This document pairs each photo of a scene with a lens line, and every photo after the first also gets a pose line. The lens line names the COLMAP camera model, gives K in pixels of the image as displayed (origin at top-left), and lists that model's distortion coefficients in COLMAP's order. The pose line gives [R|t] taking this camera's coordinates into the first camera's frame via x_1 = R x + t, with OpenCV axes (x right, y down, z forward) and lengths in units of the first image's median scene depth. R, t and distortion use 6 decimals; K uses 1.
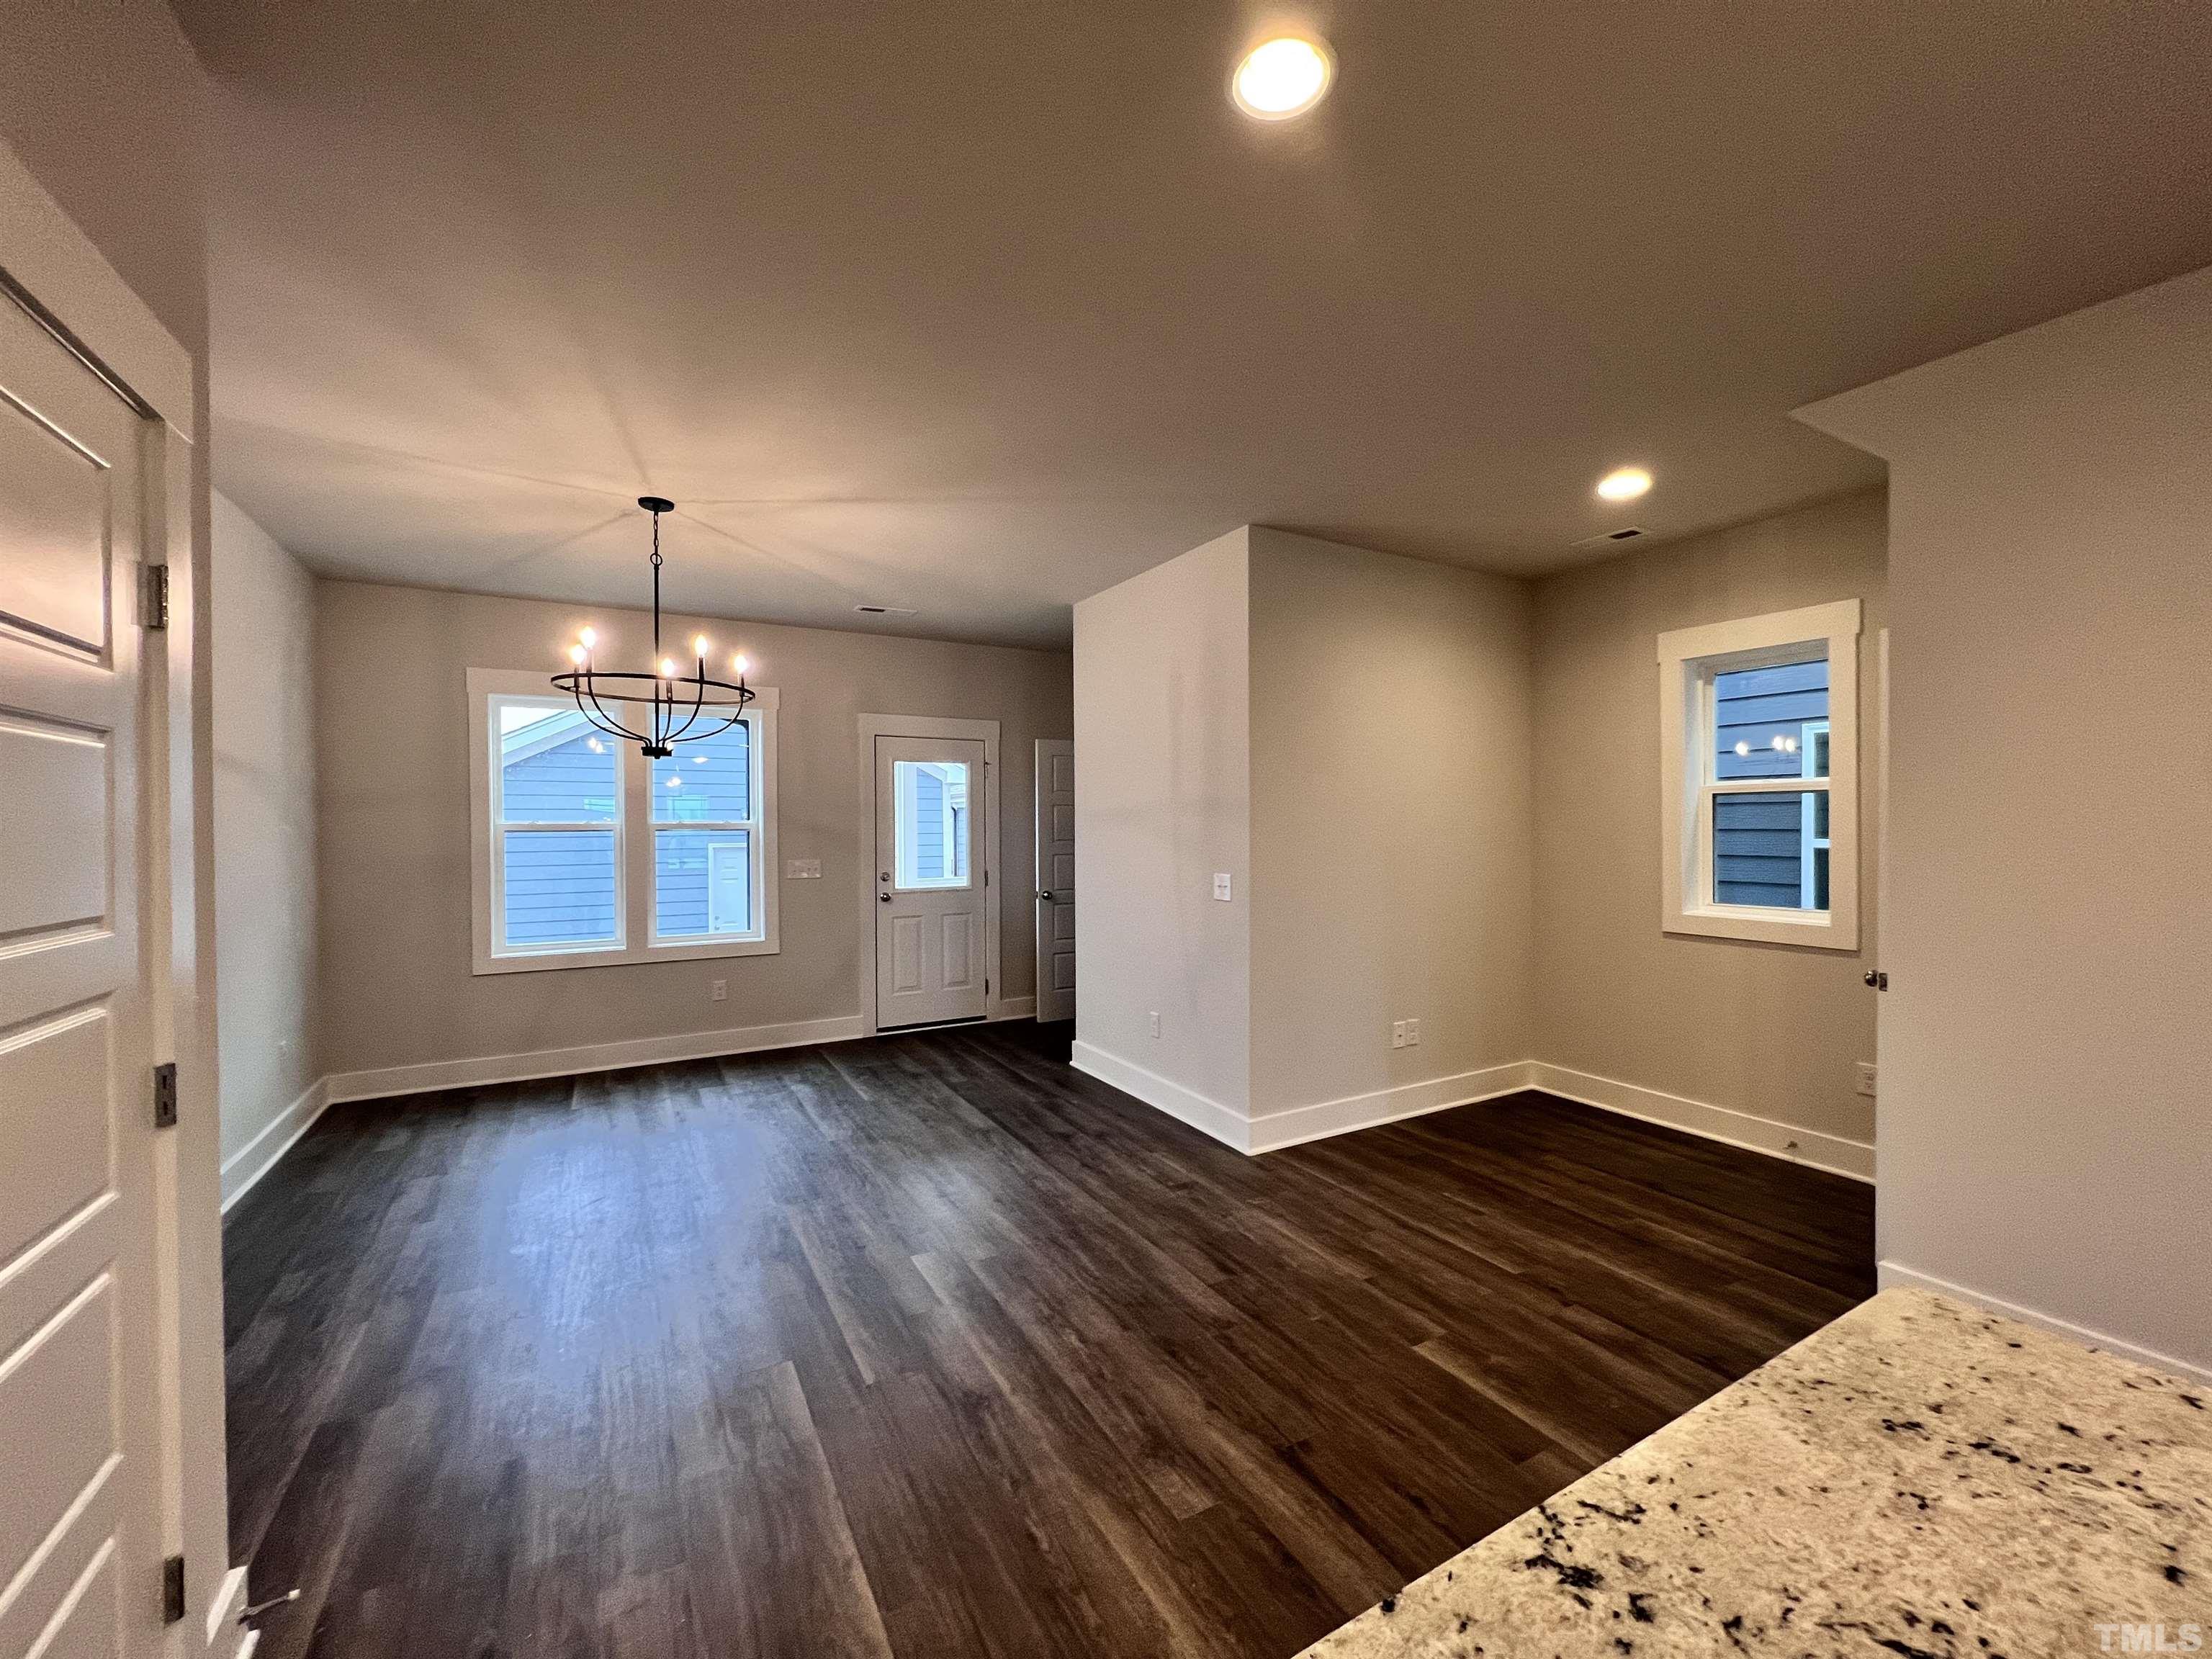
lens RADIAL K [[887.1, 0, 1104.0], [0, 887.1, 832.5], [0, 0, 1]] dist [-0.002619, 0.000261]
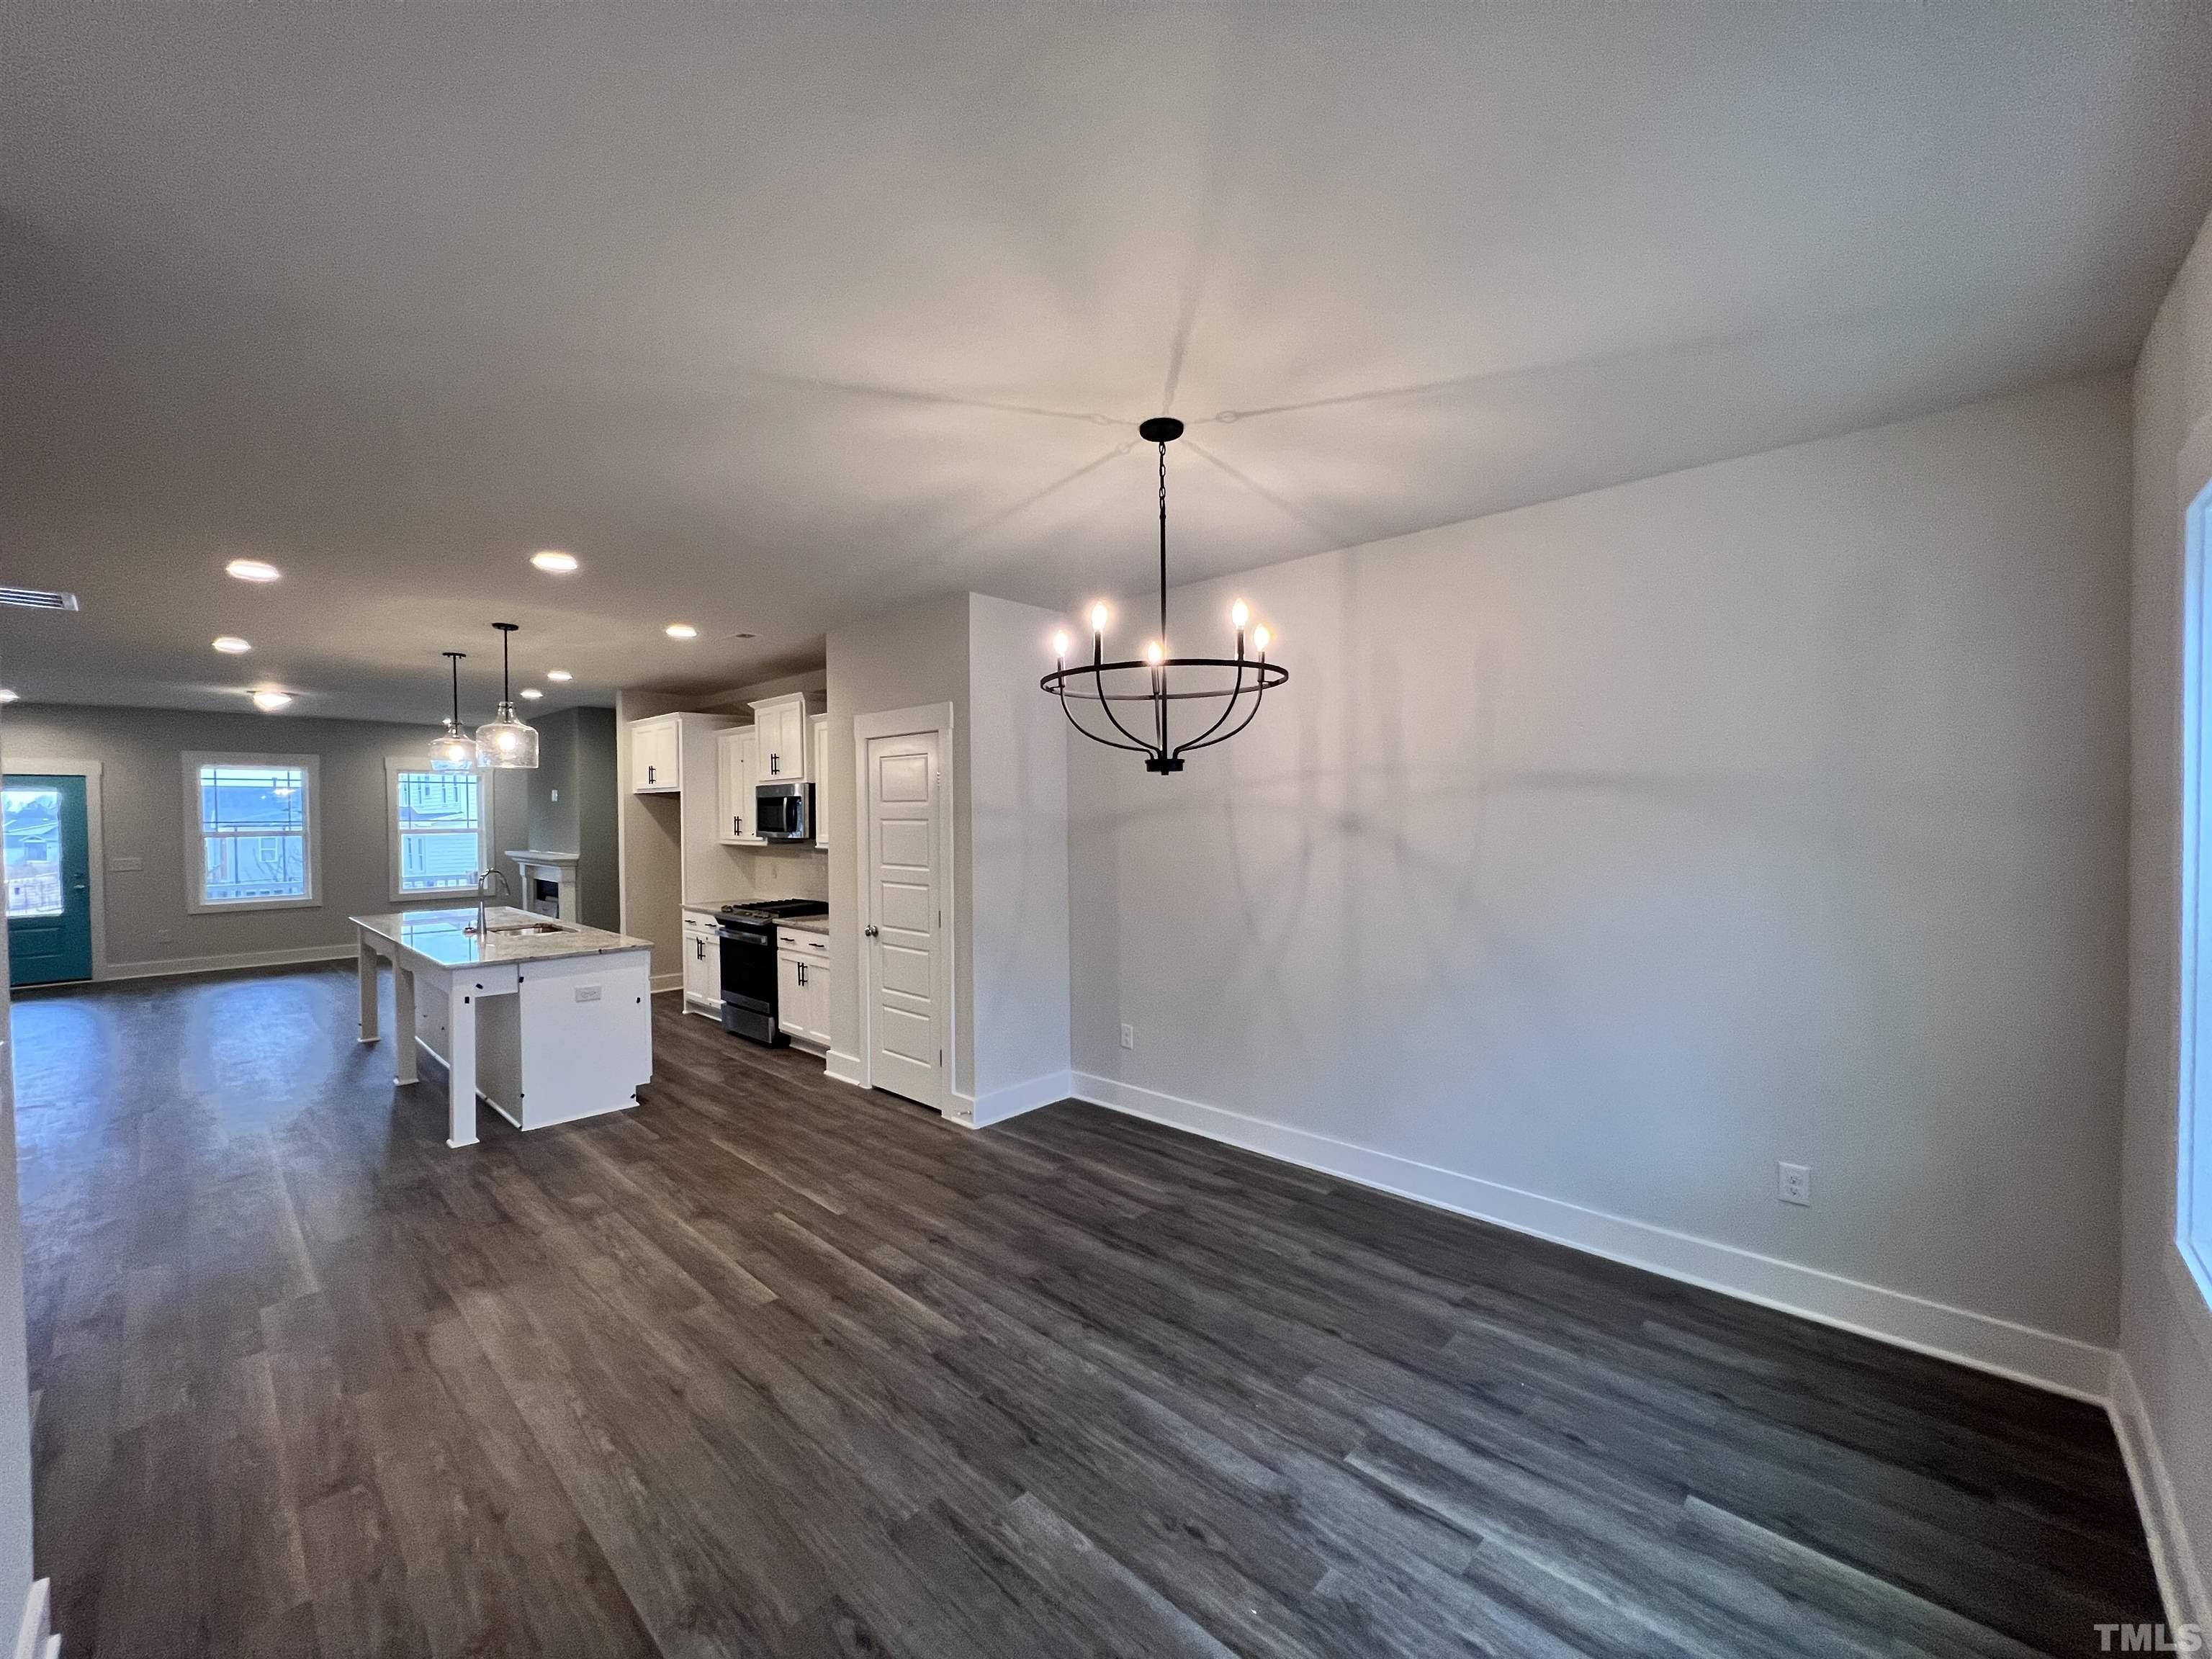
lens RADIAL K [[883.9, 0, 1102.9], [0, 883.9, 832.7], [0, 0, 1]] dist [-0.002837, 0.000483]
pose [[-0.954724, 0.019396, -0.296861, -0.175063], [0.010446, 0.999443, 0.031705, -0.043868], [0.297310, 0.027169, -0.954394, 1.268053]]
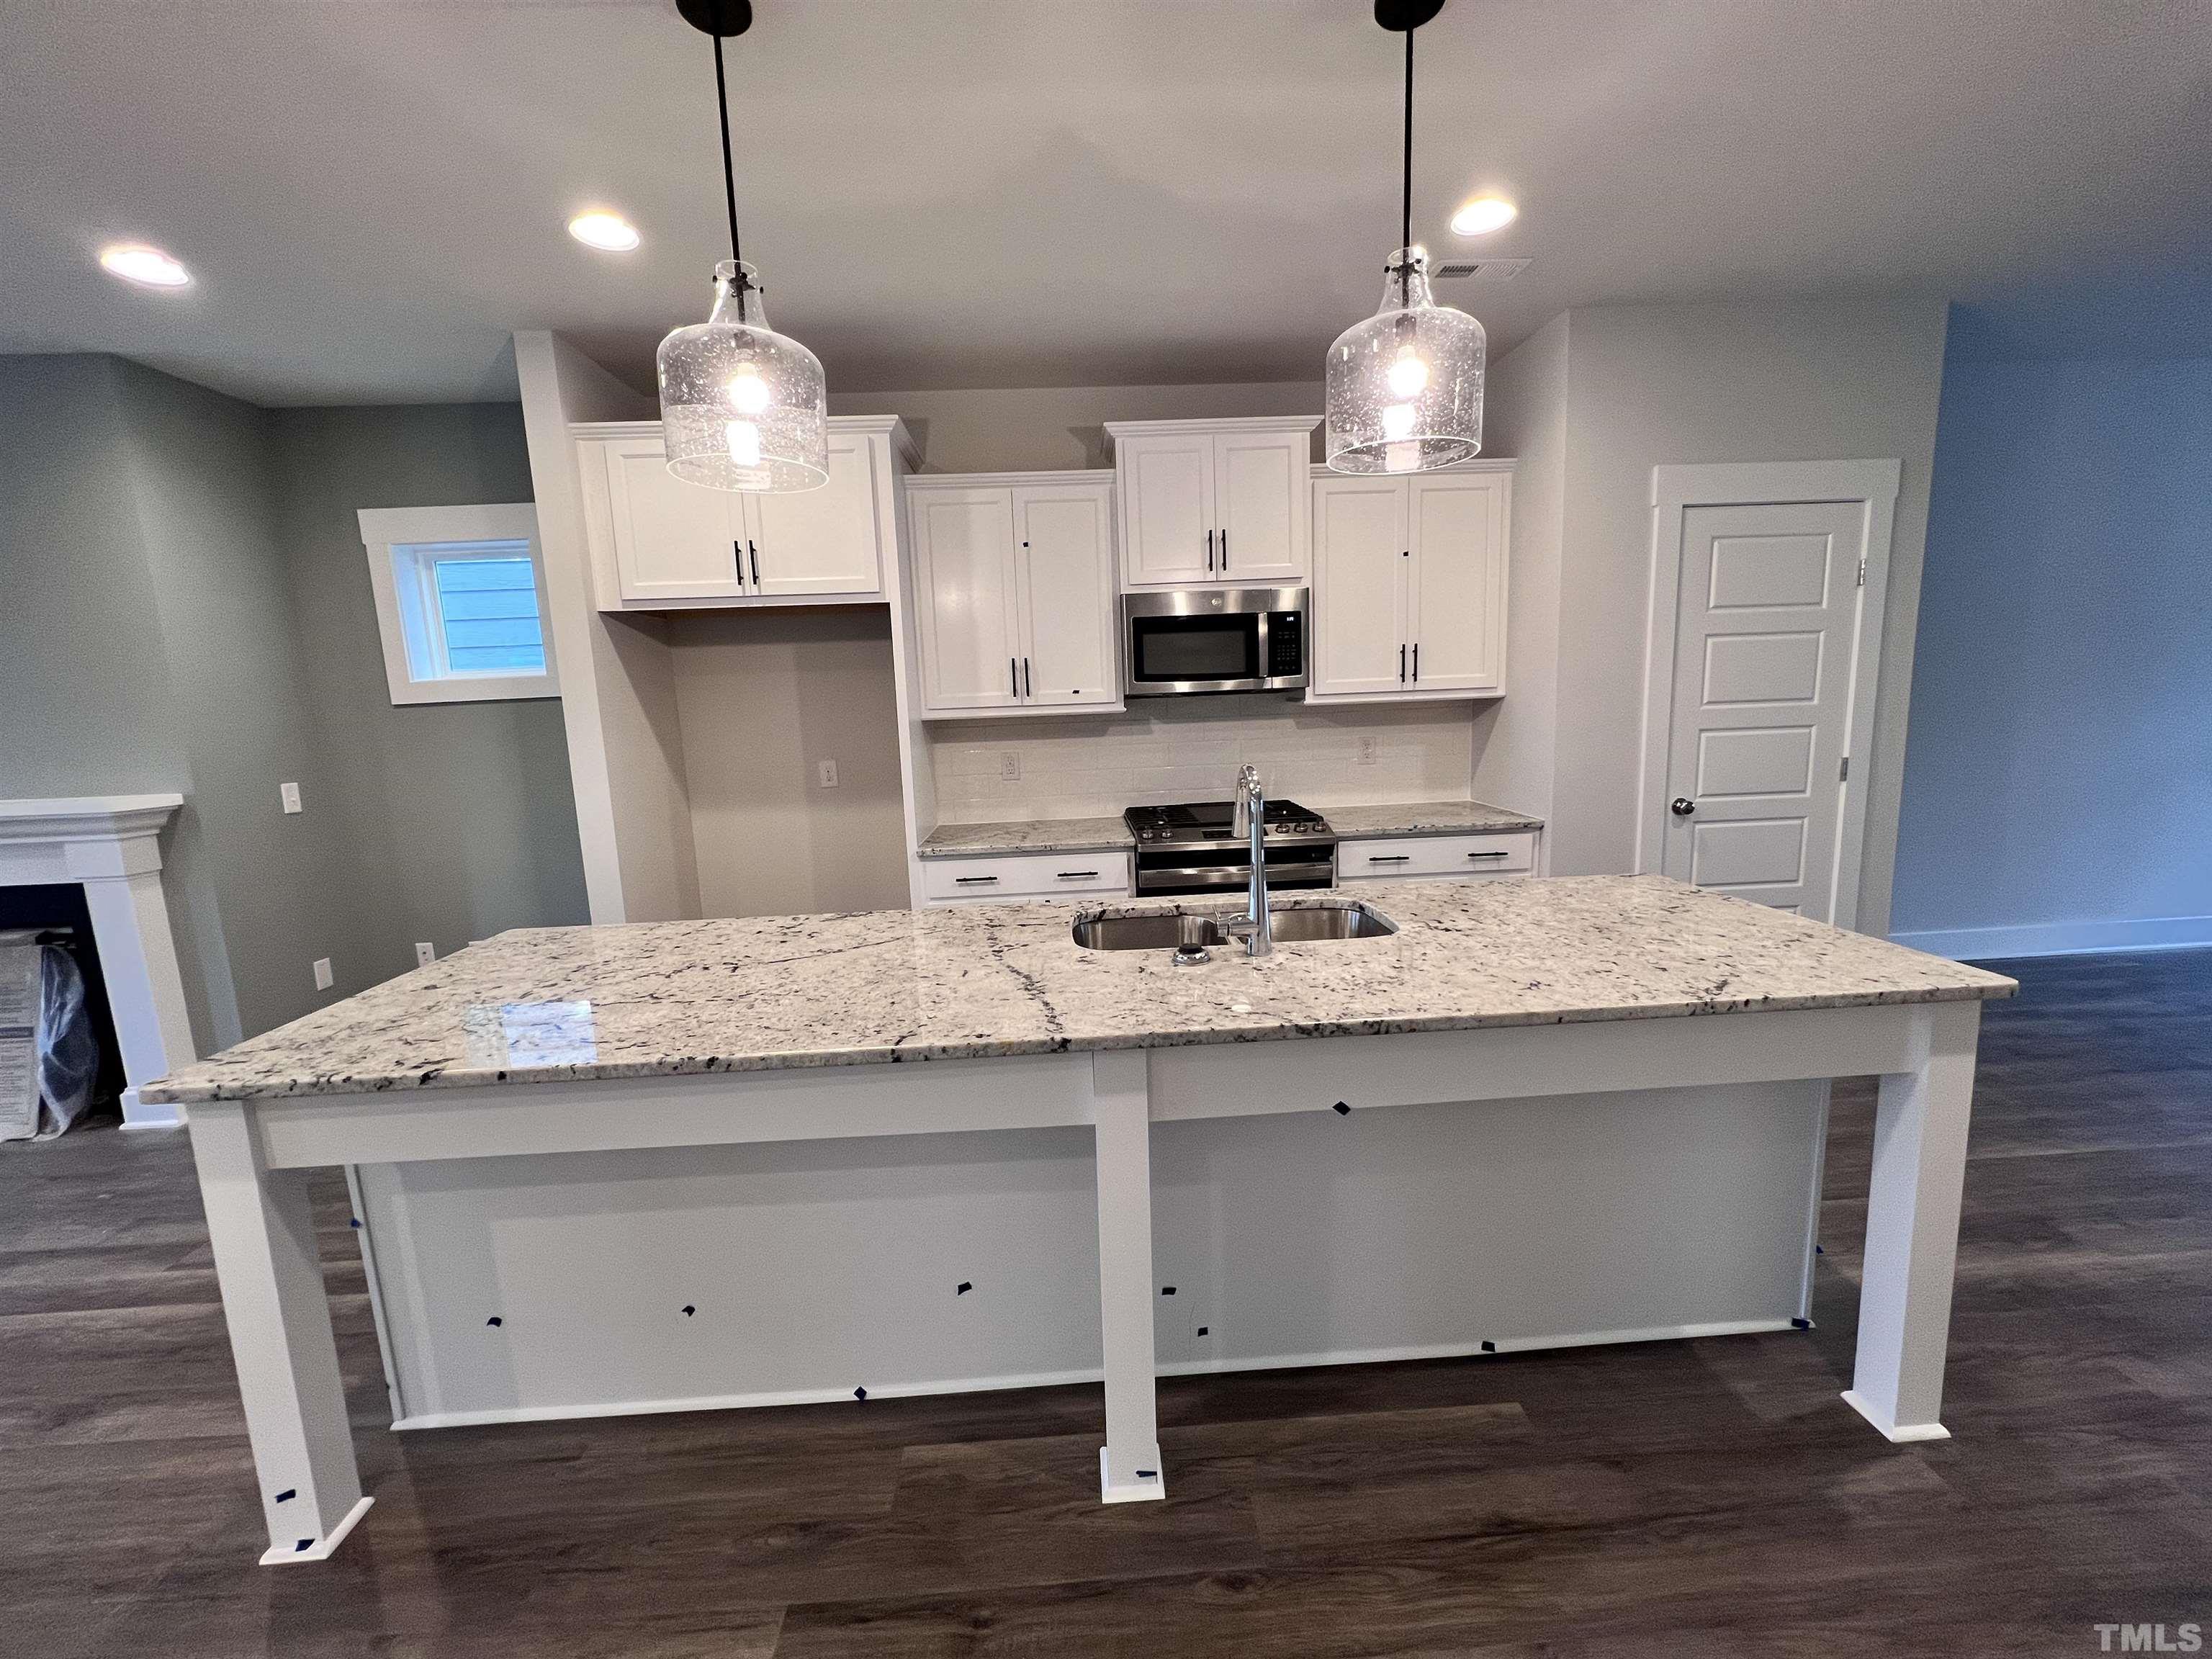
lens RADIAL K [[887.1, 0, 1105.2], [0, 887.1, 829.4], [0, 0, 1]] dist [-0.002619, 0.000261]
pose [[-0.450909, 0.158180, -0.878442, 0.621880], [0.034522, 0.986526, 0.159922, -0.005307], [0.891902, 0.041785, -0.450294, 0.063344]]
